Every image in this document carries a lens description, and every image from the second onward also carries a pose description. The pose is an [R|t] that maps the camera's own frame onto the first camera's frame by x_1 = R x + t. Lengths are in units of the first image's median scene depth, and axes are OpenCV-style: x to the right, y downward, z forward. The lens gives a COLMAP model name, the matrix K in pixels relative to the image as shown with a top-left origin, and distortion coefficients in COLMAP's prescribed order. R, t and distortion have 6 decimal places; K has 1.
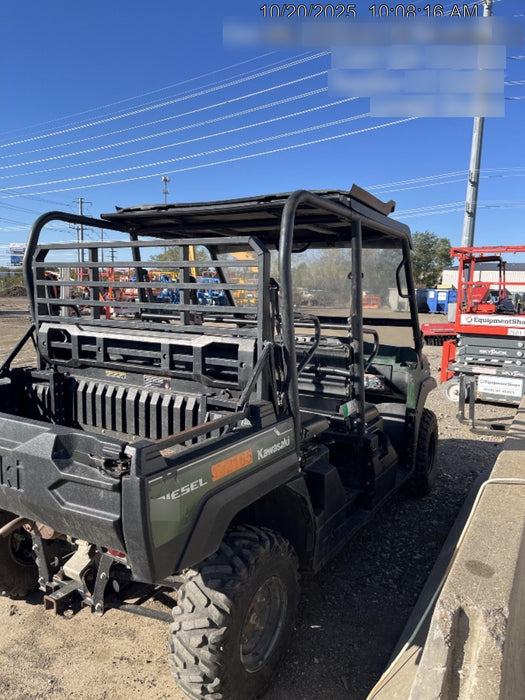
lens RADIAL K [[511.0, 0, 262.5], [0, 511.0, 350.0], [0, 0, 1]] dist [-0.000974, -0.004463]
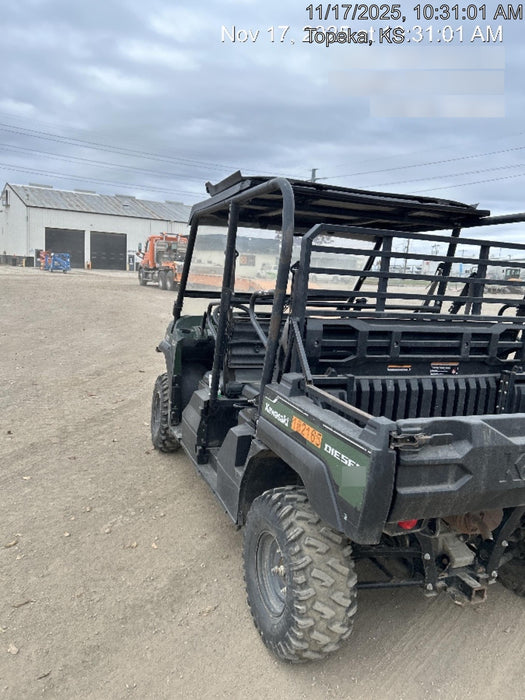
lens RADIAL K [[511.0, 0, 262.5], [0, 511.0, 350.0], [0, 0, 1]] dist [-0.000974, -0.004463]
pose [[0.624435, -0.098922, 0.774787, -1.260448], [0.039444, 0.994676, 0.095207, -0.093209], [-0.780080, -0.028890, 0.625012, 0.620795]]
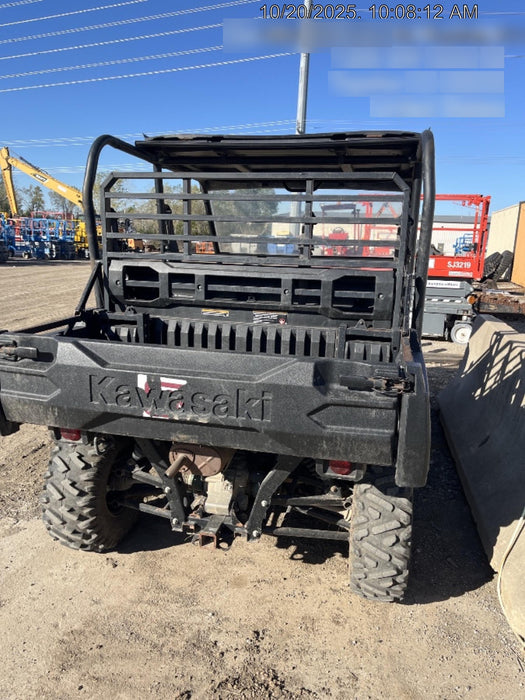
lens RADIAL K [[520.4, 0, 262.5], [0, 520.4, 350.0], [0, 0, 1]] dist [0.003383, -0.001357]
pose [[0.958259, -0.054258, 0.280707, -0.505257], [0.025172, 0.994025, 0.106208, 0.016405], [-0.284792, -0.094708, 0.953899, 0.019008]]
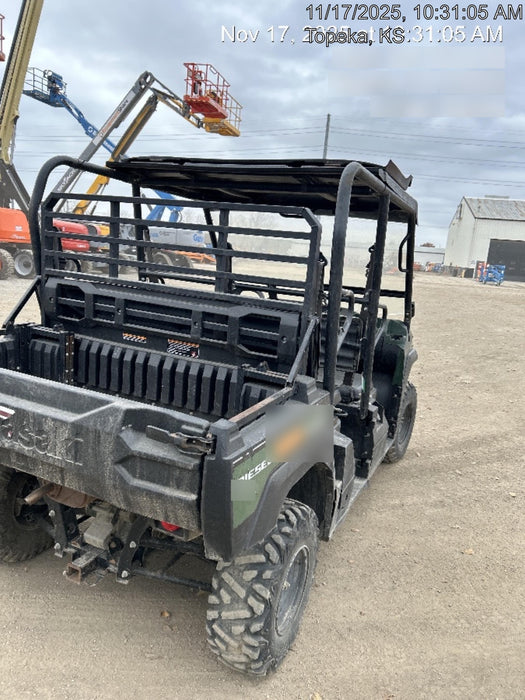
lens RADIAL K [[511.0, 0, 262.5], [0, 511.0, 350.0], [0, 0, 1]] dist [-0.000974, -0.004463]
pose [[0.991826, 0.050074, 0.117361, -0.168012], [-0.059977, 0.994790, 0.082432, -0.023618], [-0.112622, -0.088797, 0.989662, 0.024719]]
